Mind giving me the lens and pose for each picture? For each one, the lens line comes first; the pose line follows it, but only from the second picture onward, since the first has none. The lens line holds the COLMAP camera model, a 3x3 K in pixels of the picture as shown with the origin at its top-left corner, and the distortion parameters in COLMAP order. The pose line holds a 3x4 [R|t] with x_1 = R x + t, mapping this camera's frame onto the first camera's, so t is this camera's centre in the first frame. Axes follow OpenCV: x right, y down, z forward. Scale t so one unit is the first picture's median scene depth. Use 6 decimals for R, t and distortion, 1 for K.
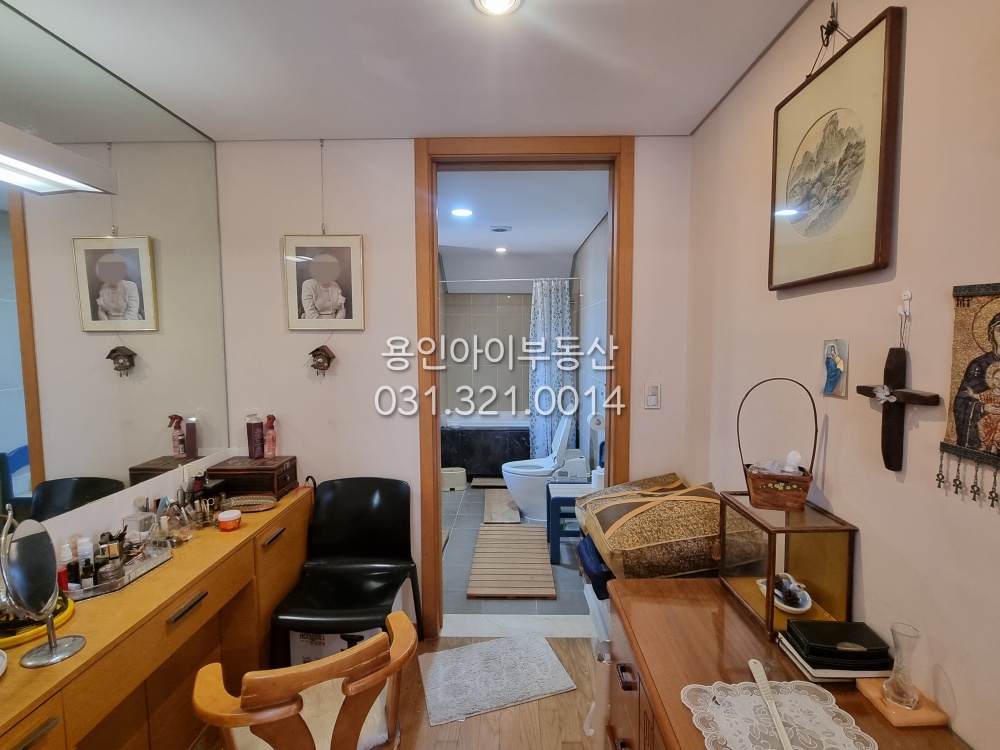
lens RADIAL K [[478.2, 0, 504.7], [0, 478.2, 371.6], [0, 0, 1]] dist [-0.001234, -0.000906]
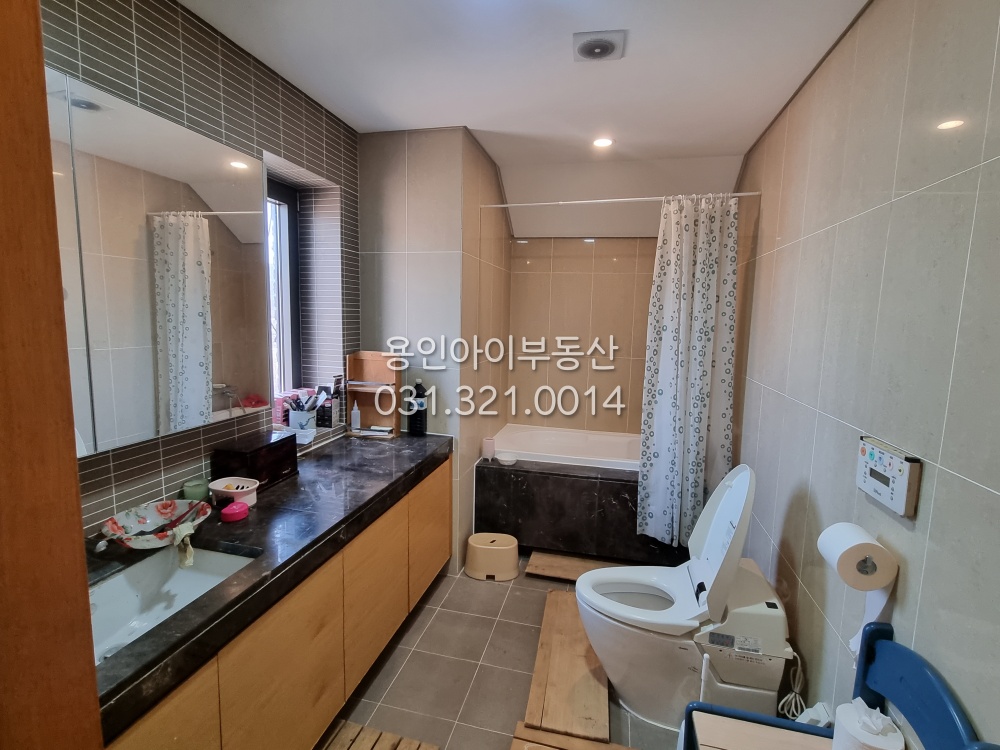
lens RADIAL K [[478.2, 0, 504.7], [0, 478.2, 371.6], [0, 0, 1]] dist [-0.001234, -0.000906]
pose [[0.976317, 0.054697, -0.209314, 0.010514], [-0.044574, 0.997611, 0.052783, -0.024637], [0.211701, -0.042203, 0.976423, 0.447880]]
